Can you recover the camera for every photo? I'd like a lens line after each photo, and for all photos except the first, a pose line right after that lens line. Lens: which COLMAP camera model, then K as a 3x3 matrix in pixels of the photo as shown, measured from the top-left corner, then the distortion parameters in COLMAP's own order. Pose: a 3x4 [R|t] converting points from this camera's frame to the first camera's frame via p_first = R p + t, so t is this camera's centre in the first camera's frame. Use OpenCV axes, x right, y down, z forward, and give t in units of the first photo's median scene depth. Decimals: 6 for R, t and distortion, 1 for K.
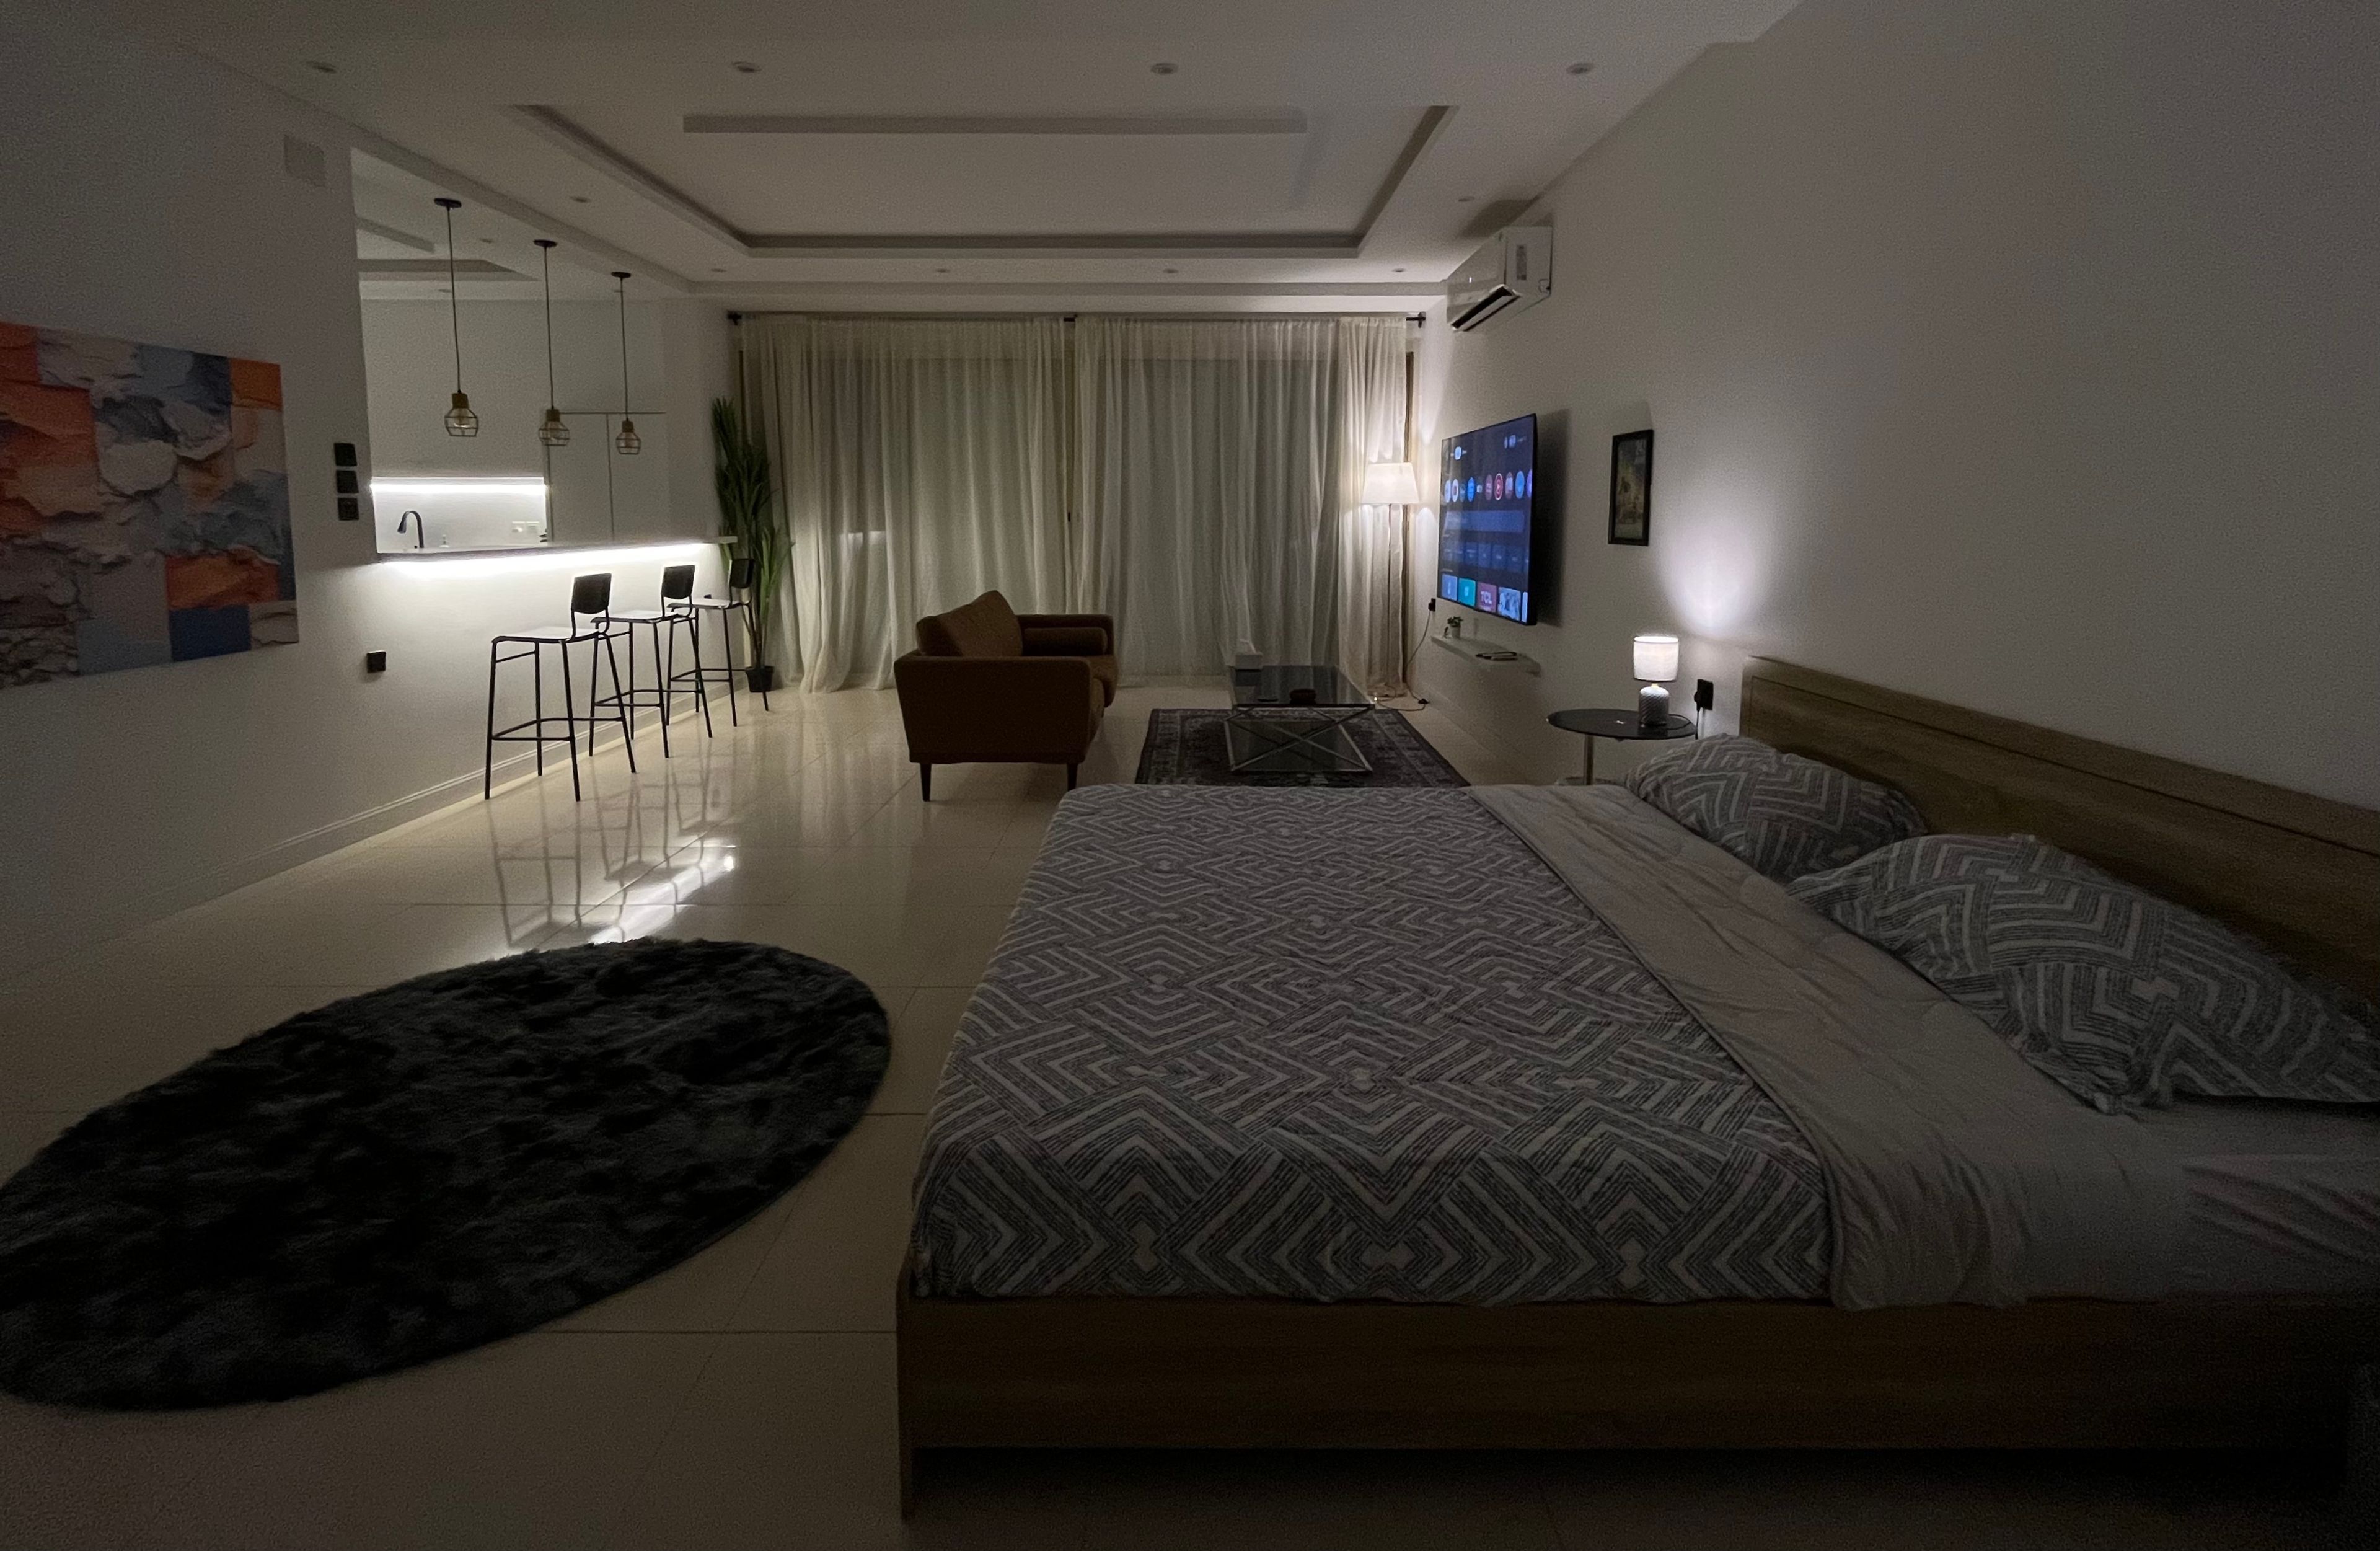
lens RADIAL K [[1056.0, 0, 1158.1], [0, 1056.0, 608.5], [0, 0, 1]] dist [-0.004235, -0.000261]
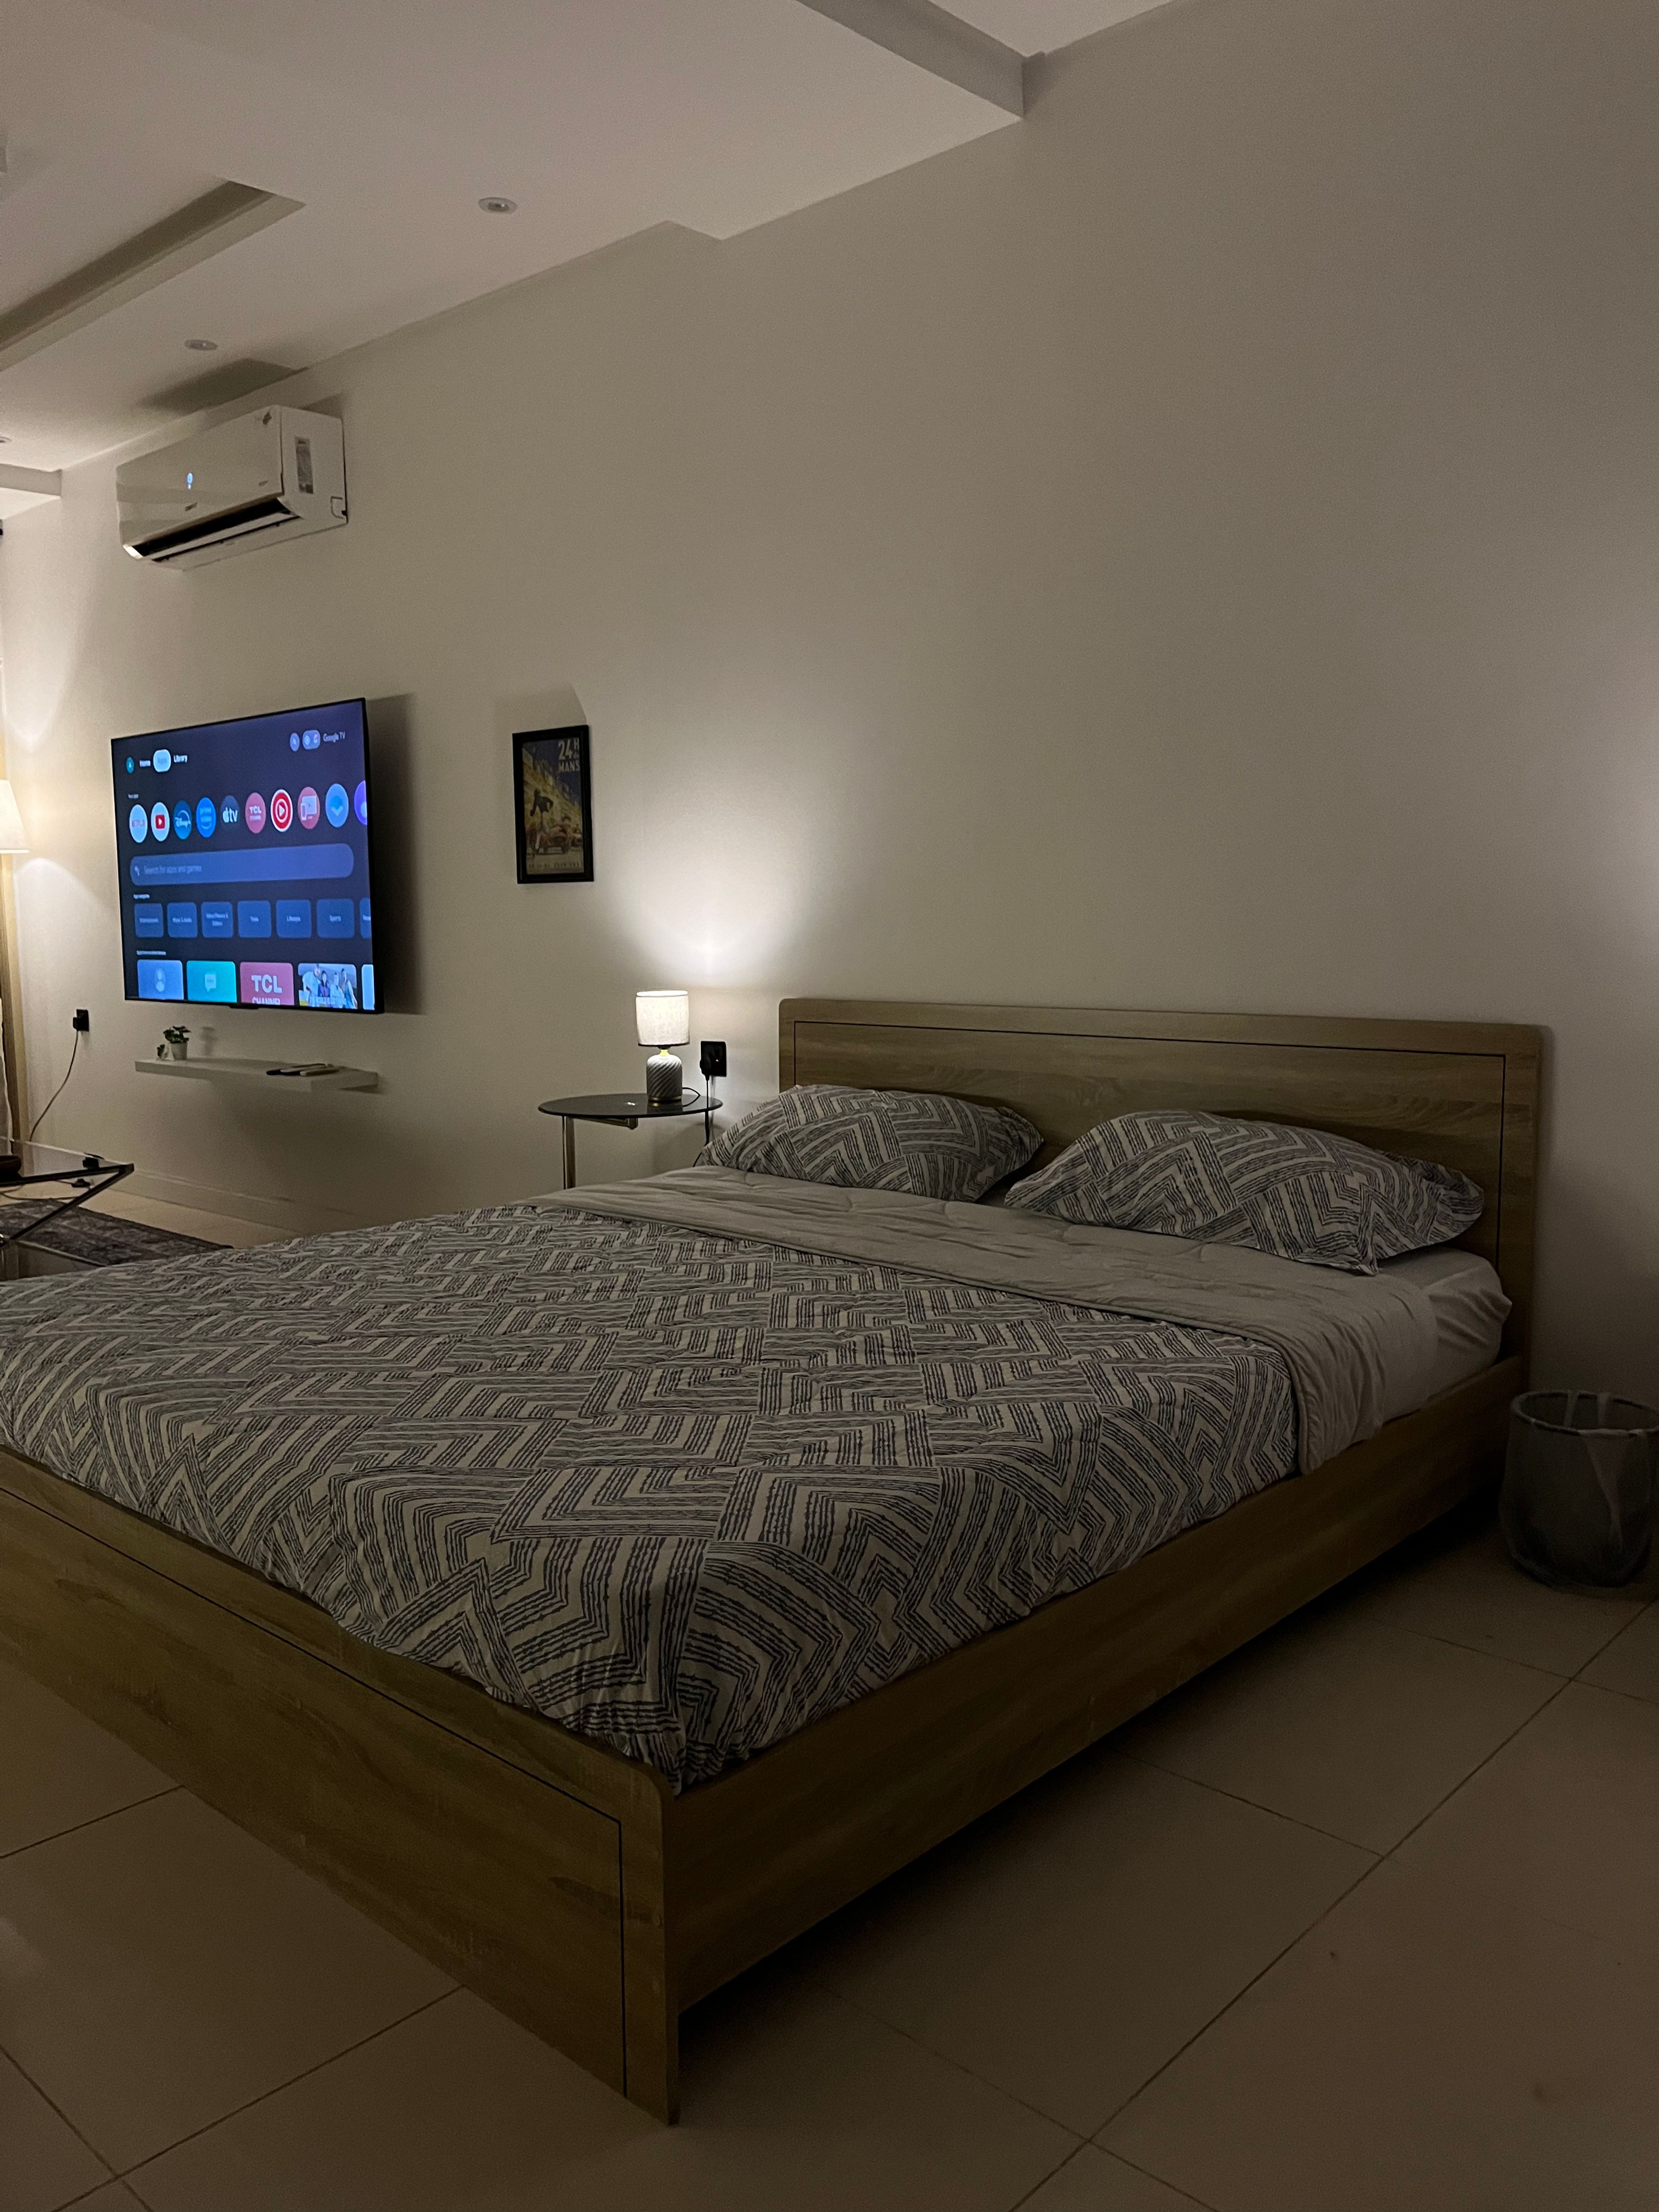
lens RADIAL K [[1722.8, 0, 828.2], [0, 1722.8, 1102.1], [0, 0, 1]] dist [0.048927, -0.005644]
pose [[0.667303, -0.090243, 0.739299, -0.715801], [0.079025, 0.995608, 0.050201, 0.101037], [-0.740582, 0.024923, 0.671504, 0.095172]]
